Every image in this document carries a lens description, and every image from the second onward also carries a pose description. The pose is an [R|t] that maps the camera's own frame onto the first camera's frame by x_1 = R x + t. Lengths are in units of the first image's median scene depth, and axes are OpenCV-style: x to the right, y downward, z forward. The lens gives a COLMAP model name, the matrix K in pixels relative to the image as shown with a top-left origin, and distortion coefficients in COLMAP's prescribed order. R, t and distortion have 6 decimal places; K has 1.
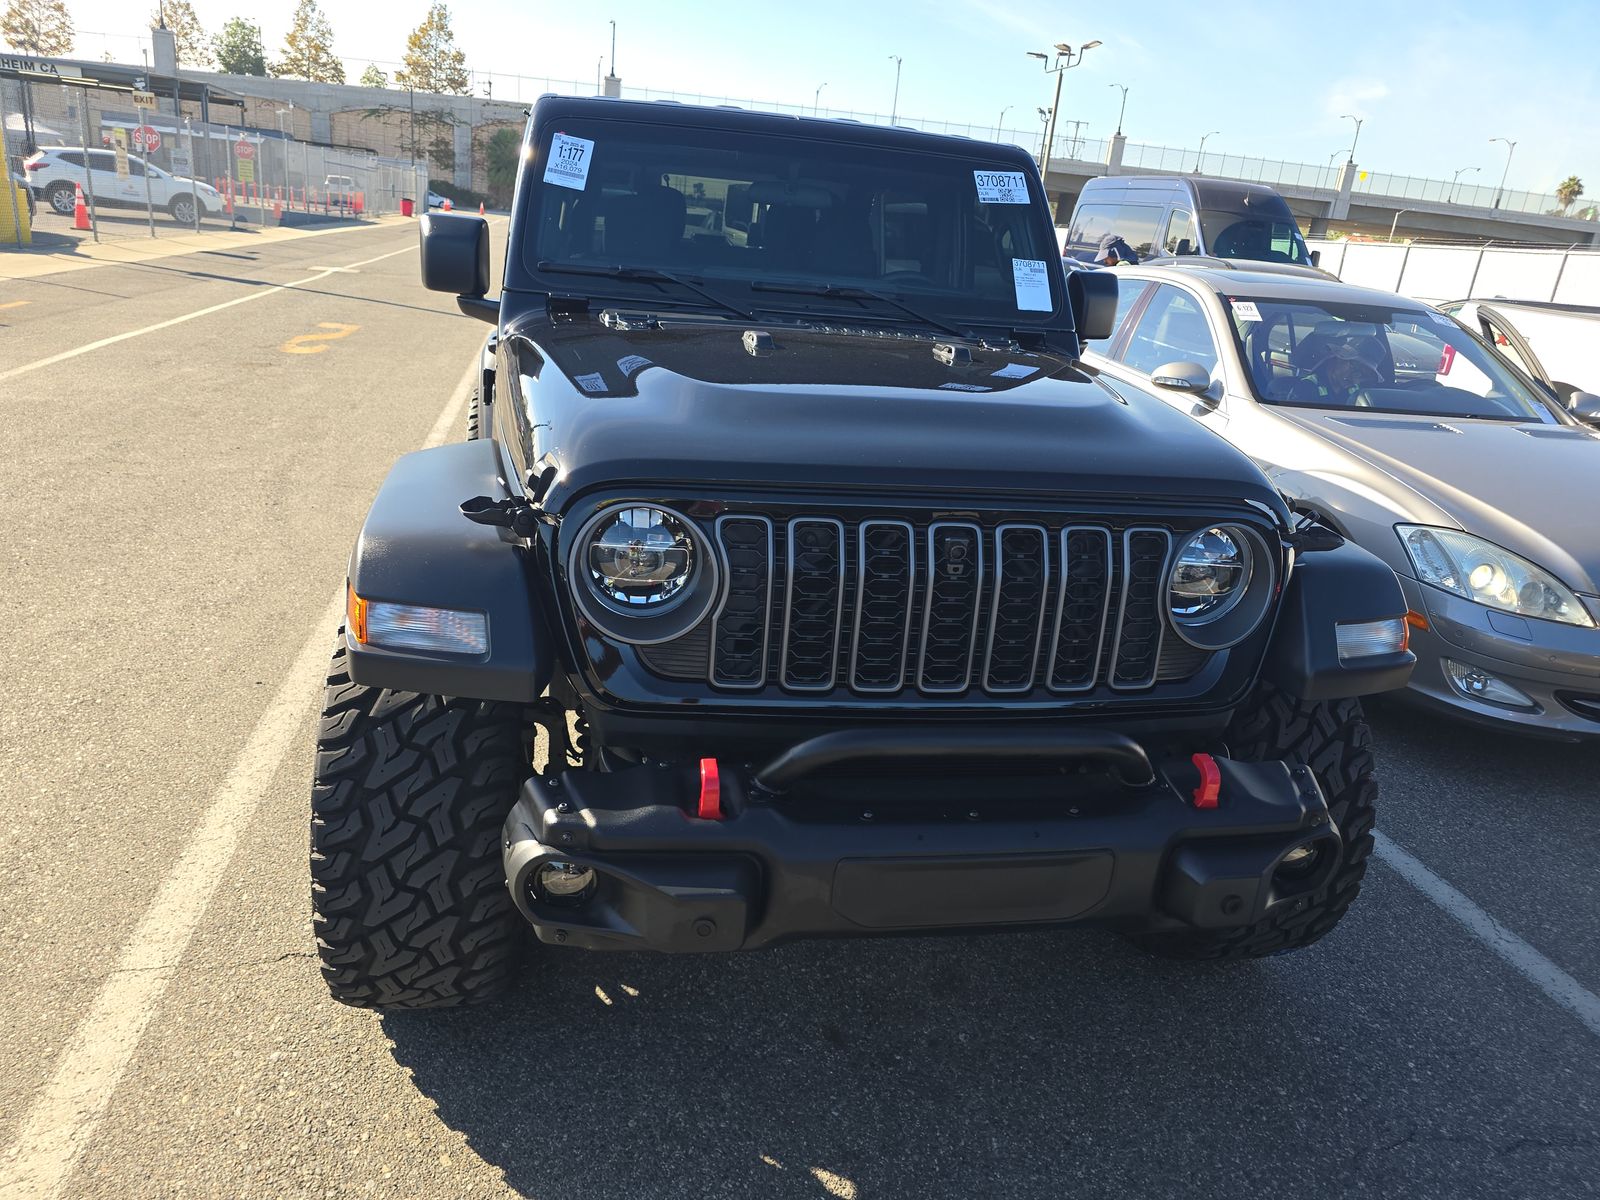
lens RADIAL K [[1101.2, 0, 812.2], [0, 1101.2, 600.9], [0, 0, 1]] dist [0.028911, -0.025975]
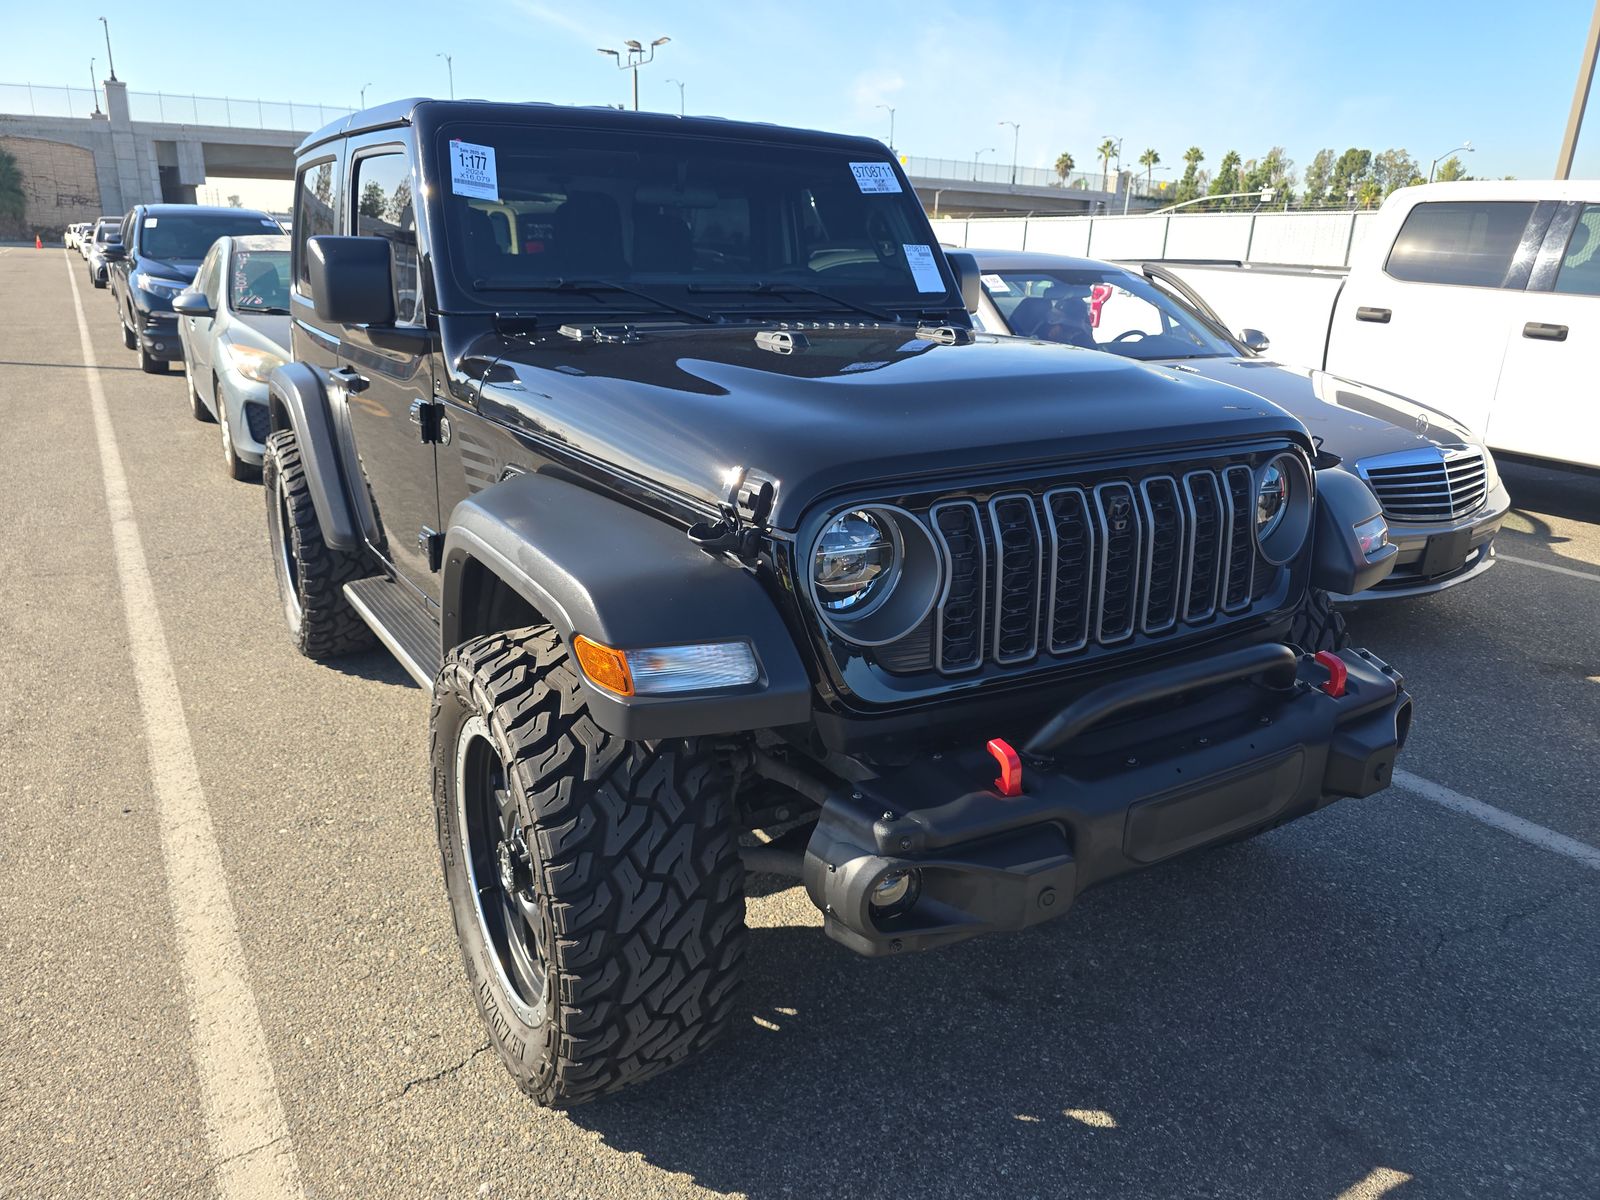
lens RADIAL K [[1101.2, 0, 812.4], [0, 1101.2, 597.4], [0, 0, 1]] dist [0.028911, -0.025975]
pose [[0.932160, -0.168747, 0.320315, -0.395528], [0.168869, 0.985252, 0.027615, -0.030802], [-0.320251, 0.028350, 0.946908, 0.057219]]
